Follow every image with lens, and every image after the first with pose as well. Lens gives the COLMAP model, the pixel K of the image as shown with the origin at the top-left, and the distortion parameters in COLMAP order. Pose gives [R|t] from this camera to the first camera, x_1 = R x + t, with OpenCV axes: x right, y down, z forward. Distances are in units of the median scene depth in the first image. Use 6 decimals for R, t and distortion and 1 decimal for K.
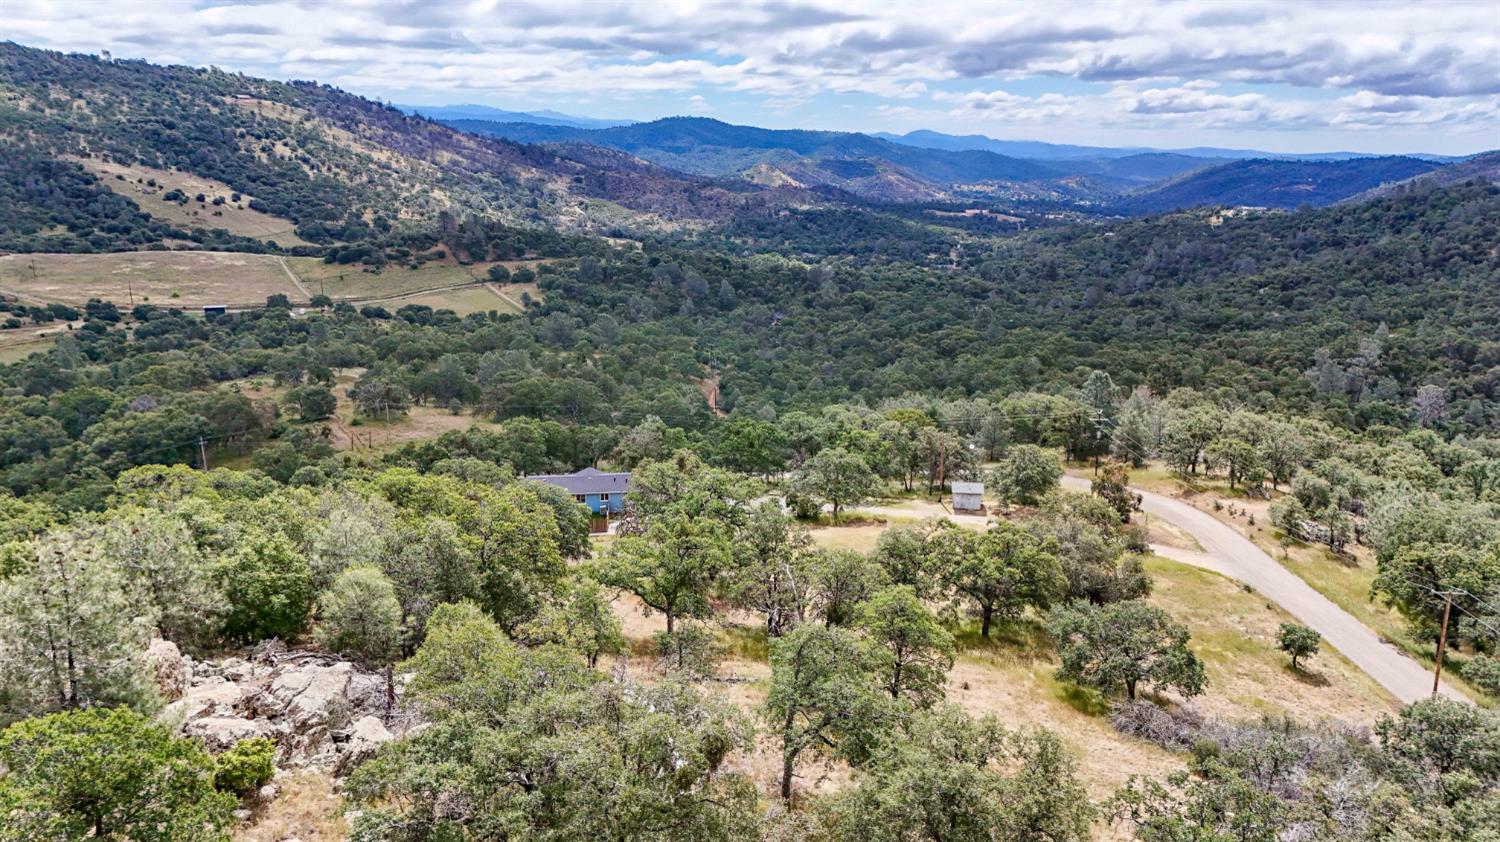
lens RADIAL K [[1093.5, 0, 753.5], [0, 1093.5, 422.1], [0, 0, 1]] dist [0.085265, -0.076803]
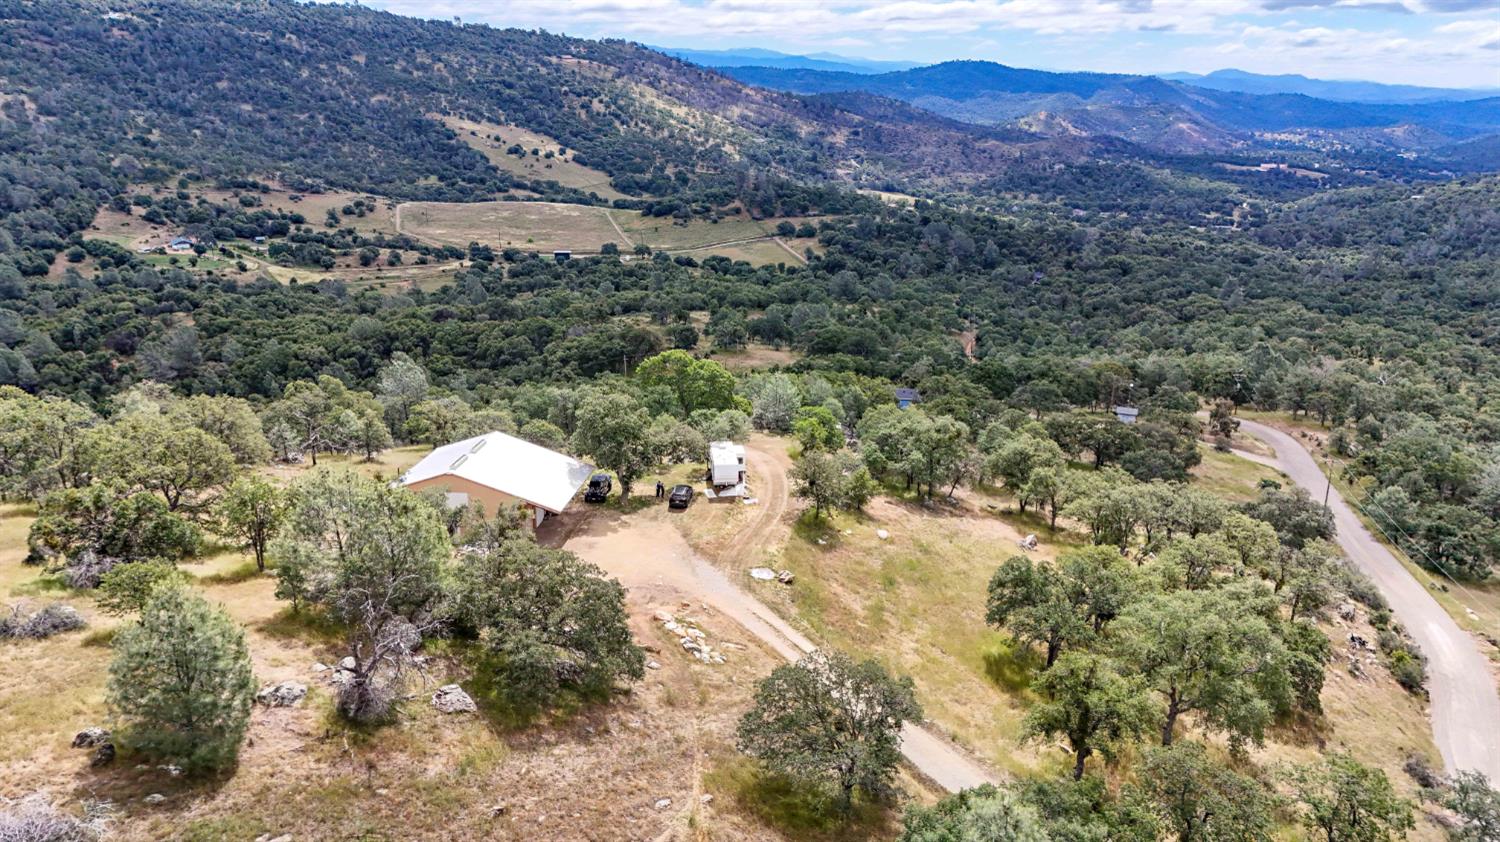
lens RADIAL K [[1093.5, 0, 750.8], [0, 1093.5, 423.3], [0, 0, 1]] dist [0.085265, -0.076803]
pose [[0.970940, 0.070479, -0.228708, 0.003490], [-0.059078, 0.996663, 0.056326, 0.002222], [0.231915, -0.041177, 0.971864, -0.078061]]
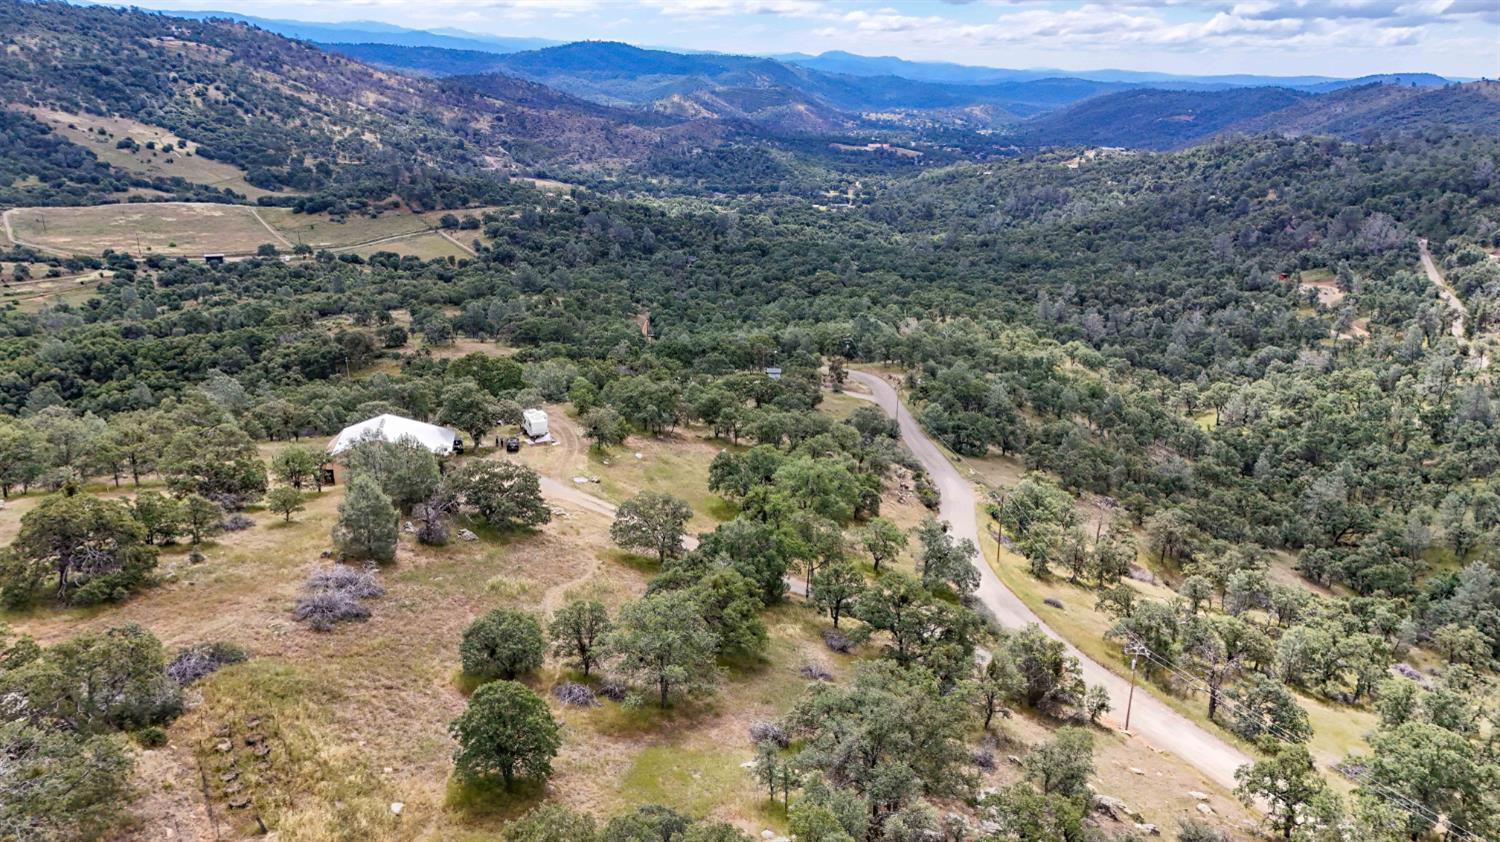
lens RADIAL K [[1093.5, 0, 747.6], [0, 1093.5, 422.4], [0, 0, 1]] dist [0.085265, -0.076803]
pose [[0.997474, -0.021386, 0.067743, -0.001200], [0.016781, 0.997556, 0.067819, 0.001612], [-0.069028, -0.066511, 0.995395, -0.134260]]
